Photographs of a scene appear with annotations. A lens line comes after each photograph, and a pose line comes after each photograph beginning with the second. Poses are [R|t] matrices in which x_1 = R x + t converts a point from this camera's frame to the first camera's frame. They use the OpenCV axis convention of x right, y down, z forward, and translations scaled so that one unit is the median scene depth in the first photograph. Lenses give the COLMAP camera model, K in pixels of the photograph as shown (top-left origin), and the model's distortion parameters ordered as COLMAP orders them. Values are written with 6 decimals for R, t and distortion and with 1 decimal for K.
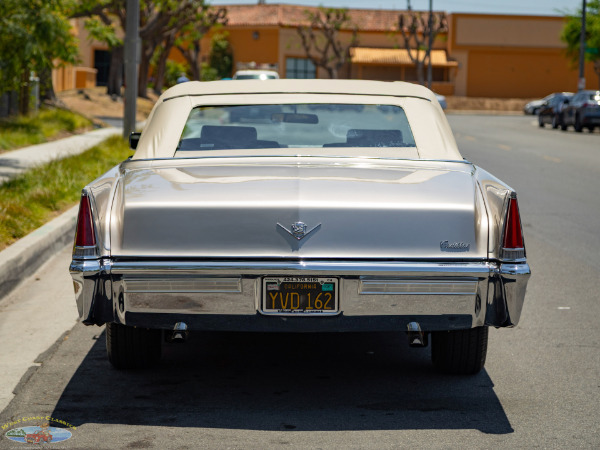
lens RADIAL K [[1756.2, 0, 300.9], [0, 1756.2, 224.9], [0, 0, 1]] dist [-0.001473, -1.144268]
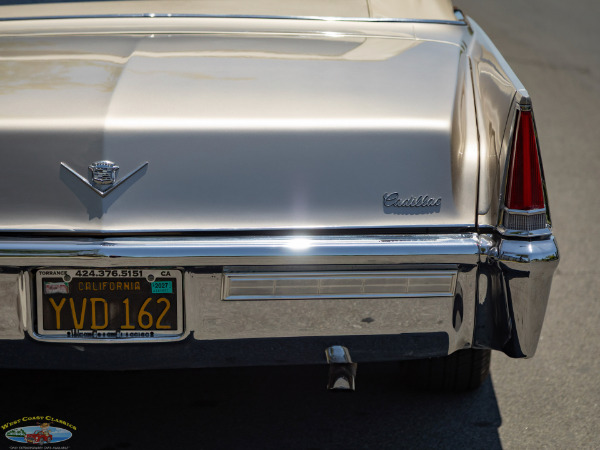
lens RADIAL K [[2068.7, 0, 299.7], [0, 2068.7, 225.1], [0, 0, 1]] dist [-0.140963, -0.206556]
pose [[0.999864, -0.008597, -0.014042, 0.063850], [0.009826, 0.995895, 0.089985, -0.036303], [0.013210, -0.090111, 0.995844, 0.401773]]
